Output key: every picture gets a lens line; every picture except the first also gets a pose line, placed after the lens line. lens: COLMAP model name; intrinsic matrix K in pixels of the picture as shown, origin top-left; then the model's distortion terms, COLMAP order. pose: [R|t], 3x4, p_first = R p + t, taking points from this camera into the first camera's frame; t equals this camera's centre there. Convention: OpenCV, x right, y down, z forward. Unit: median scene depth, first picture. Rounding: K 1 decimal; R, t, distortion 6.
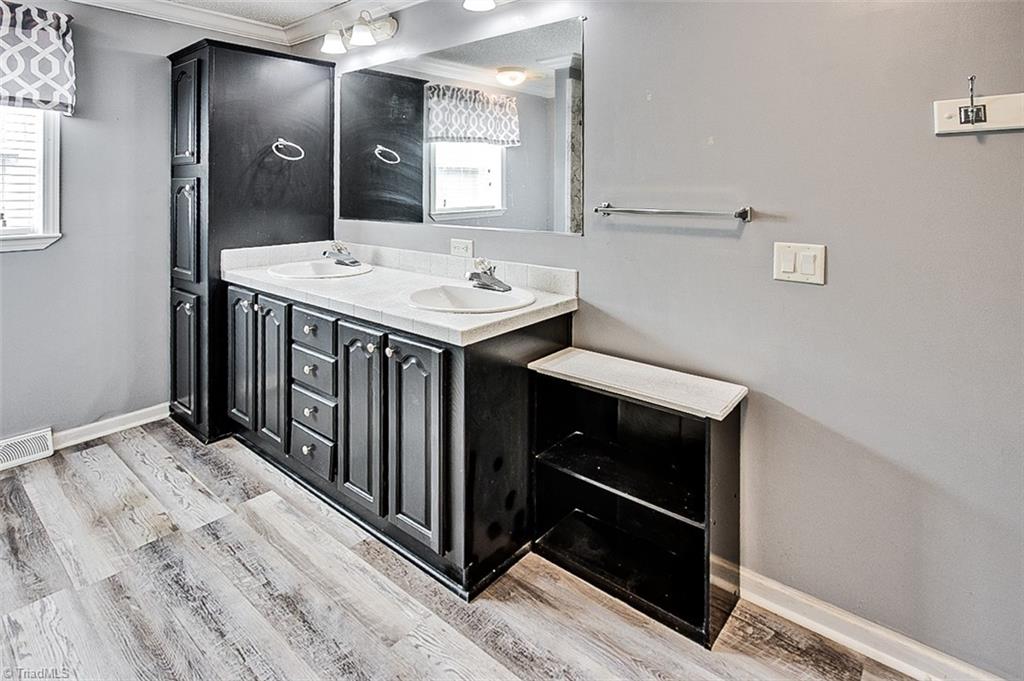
lens RADIAL K [[475.3, 0, 512.4], [0, 475.3, 188.0], [0, 0, 1]] dist [-0.000501, -0.000317]
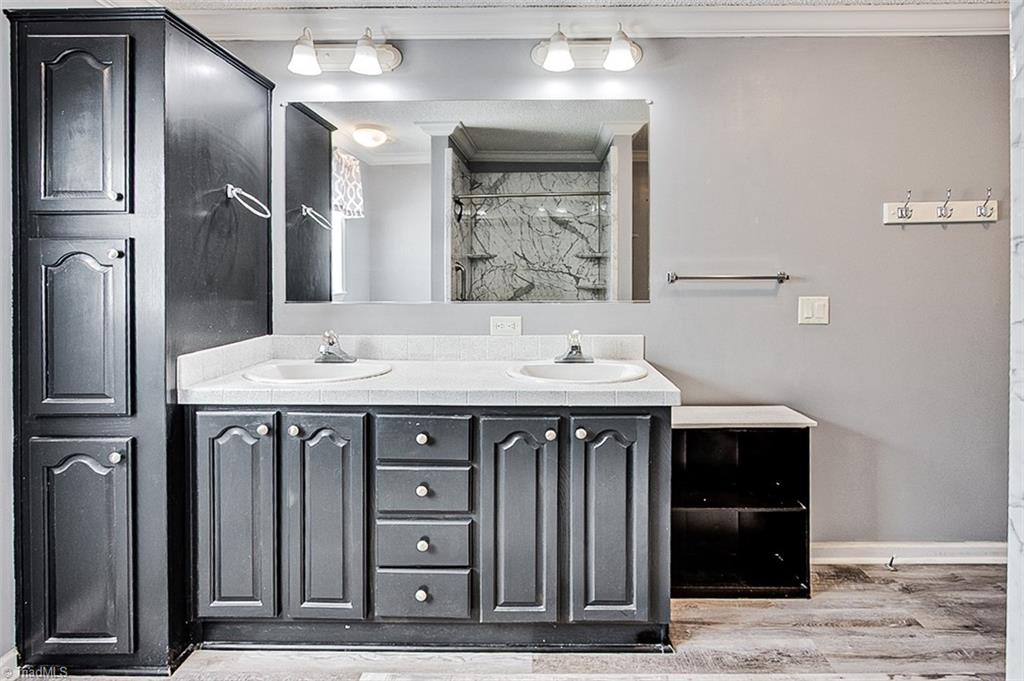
lens RADIAL K [[505.2, 0, 537.4], [0, 505.2, 280.3], [0, 0, 1]] dist [-0.000146, 0.000267]
pose [[0.801261, -0.015349, 0.598119, -0.739906], [0.007637, 0.999852, 0.015427, 0.029550], [-0.598267, -0.007793, 0.801259, 0.227020]]
